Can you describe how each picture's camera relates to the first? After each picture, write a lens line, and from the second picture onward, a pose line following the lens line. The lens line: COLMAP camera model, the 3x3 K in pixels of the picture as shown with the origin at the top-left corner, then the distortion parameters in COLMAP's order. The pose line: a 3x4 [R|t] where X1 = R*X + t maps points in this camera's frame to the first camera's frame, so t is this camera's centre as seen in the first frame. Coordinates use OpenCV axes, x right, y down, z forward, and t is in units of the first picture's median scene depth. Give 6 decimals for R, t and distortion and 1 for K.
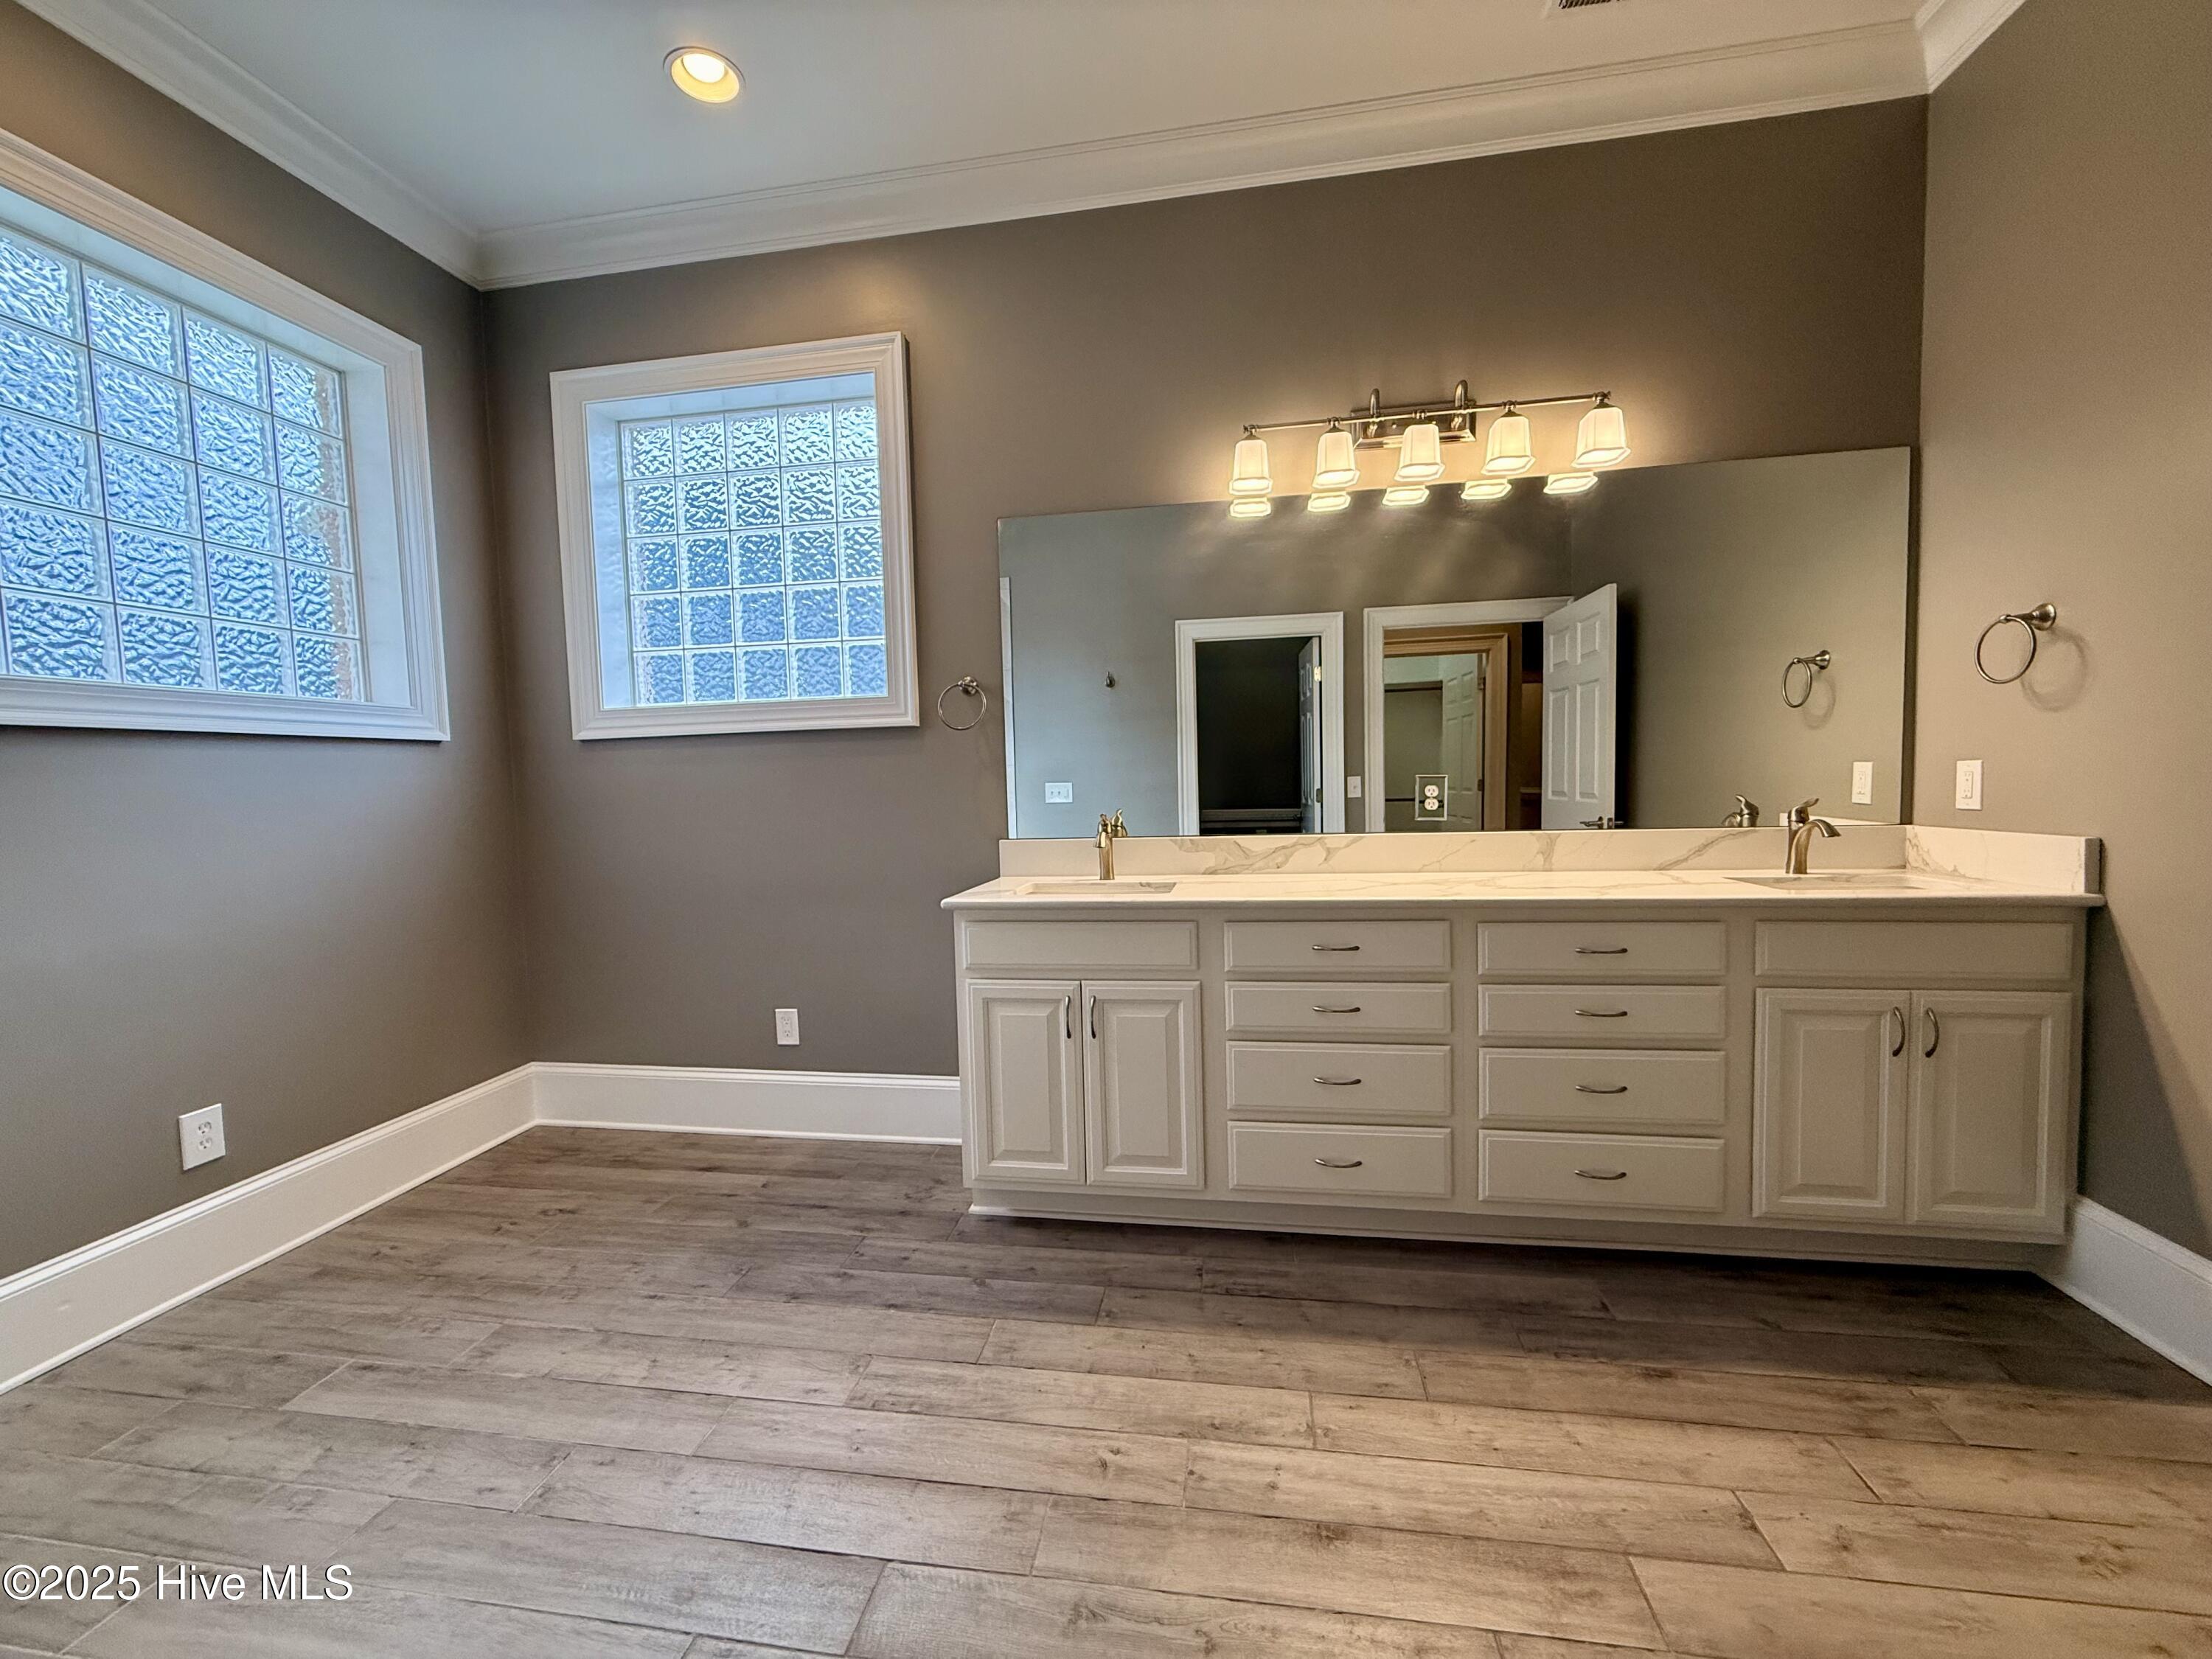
lens RADIAL K [[879.4, 0, 1098.7], [0, 879.4, 833.0], [0, 0, 1]] dist [-0.000382, 0.000104]
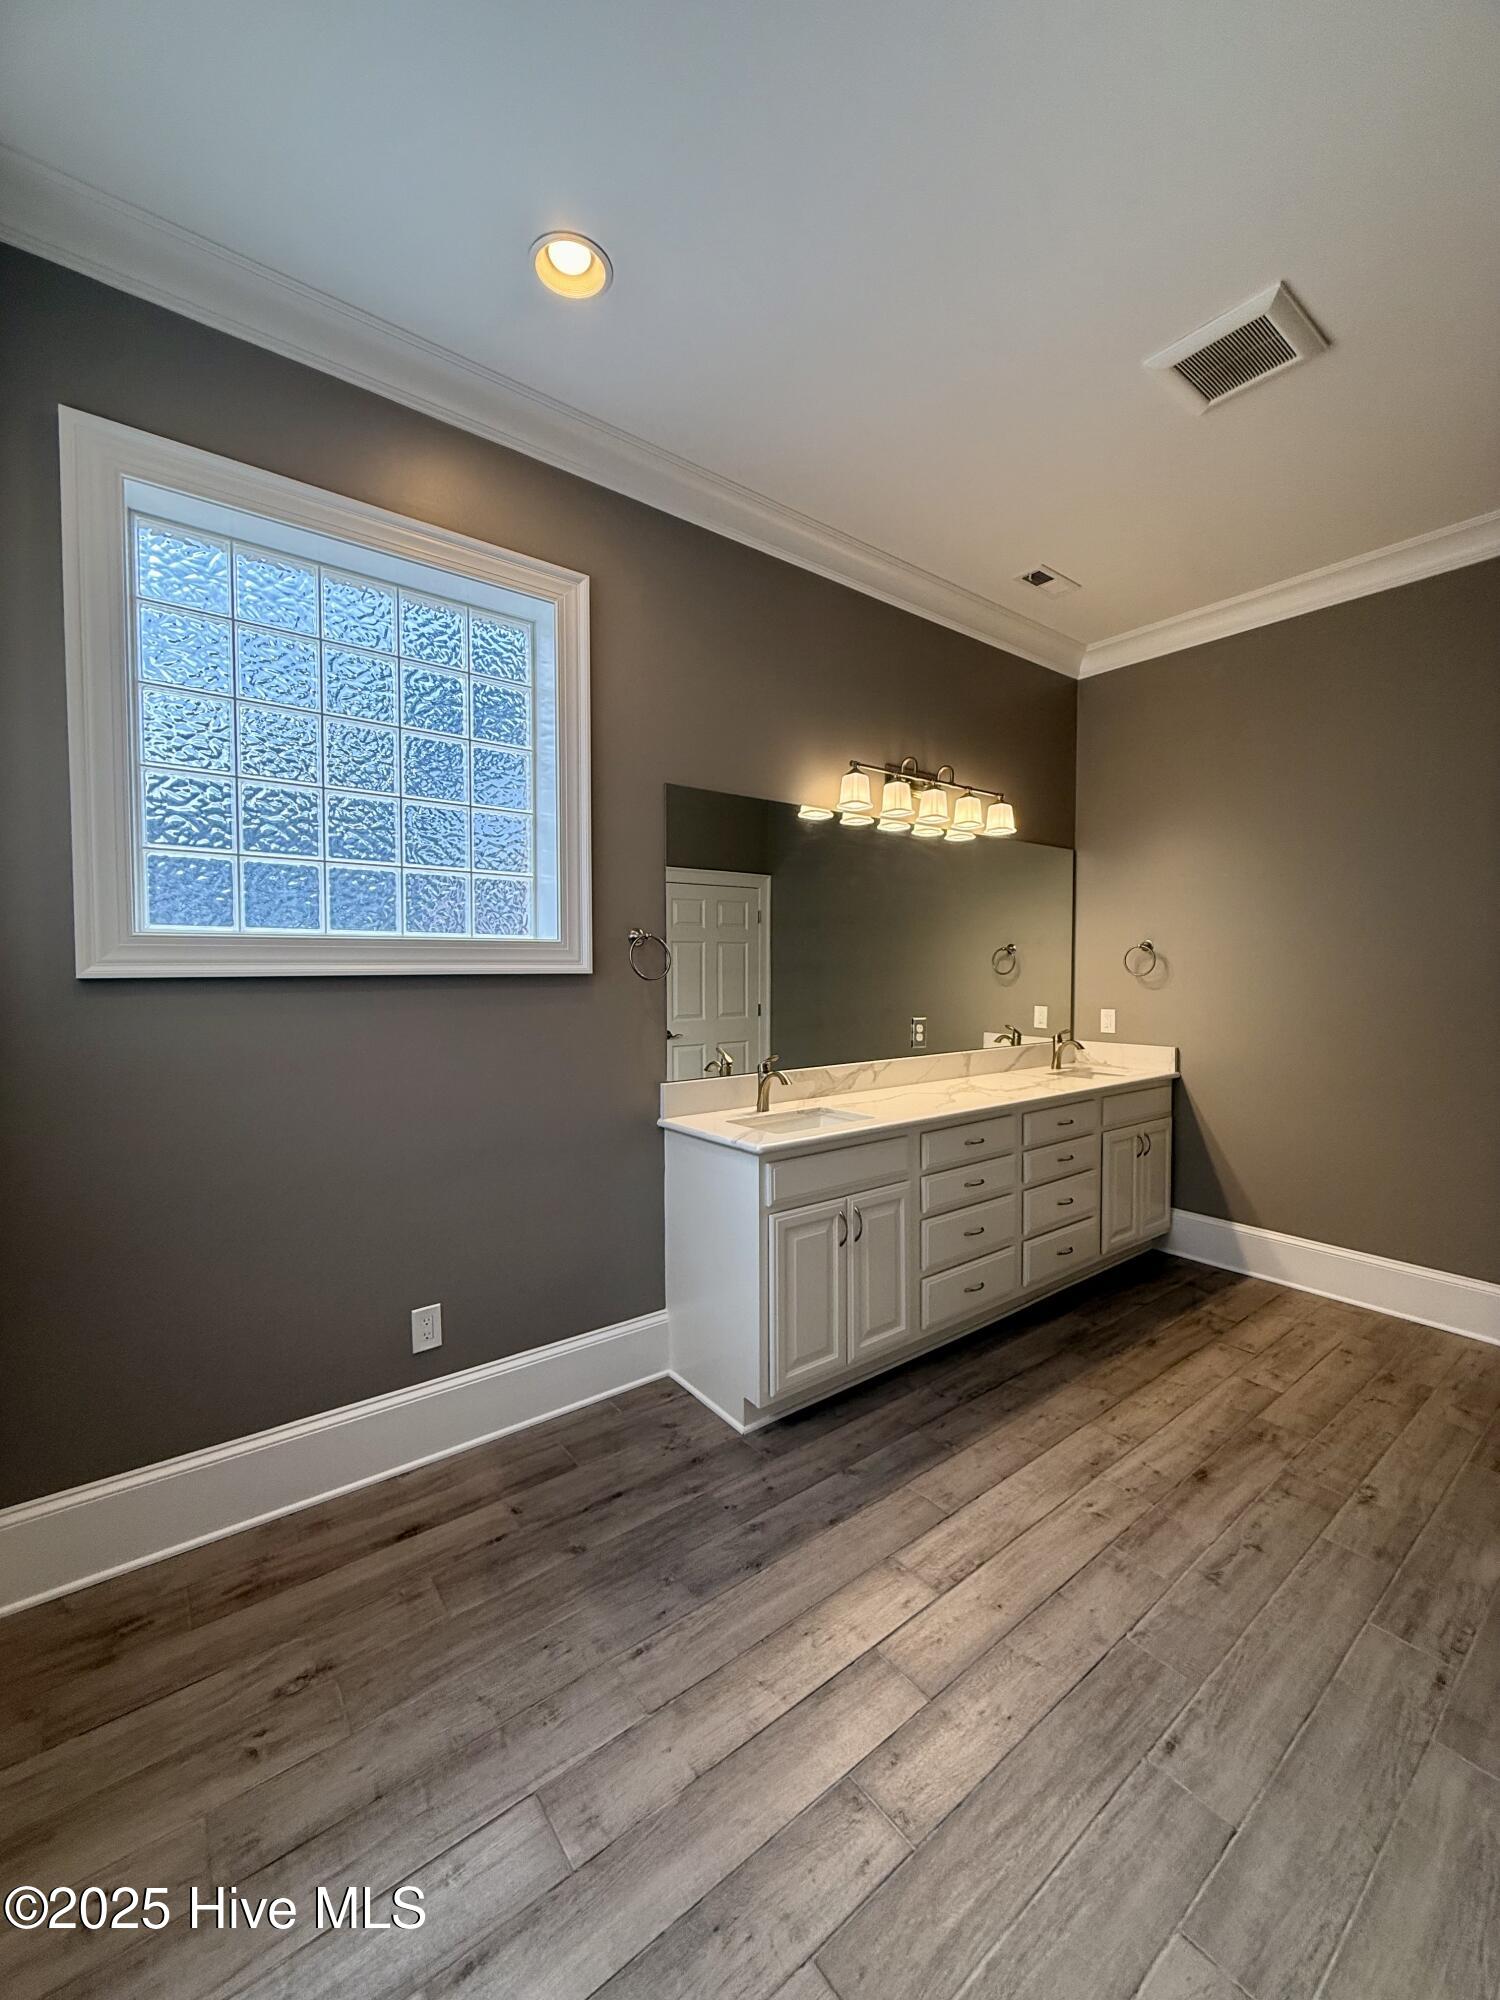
lens RADIAL K [[795.1, 0, 752.4], [0, 795.1, 1000.9], [0, 0, 1]] dist [-0.000382, 0.000104]
pose [[0.678928, -0.003843, 0.734195, -0.984044], [0.028523, 0.999369, -0.021144, -0.091056], [-0.733651, 0.035297, 0.678609, 0.358373]]
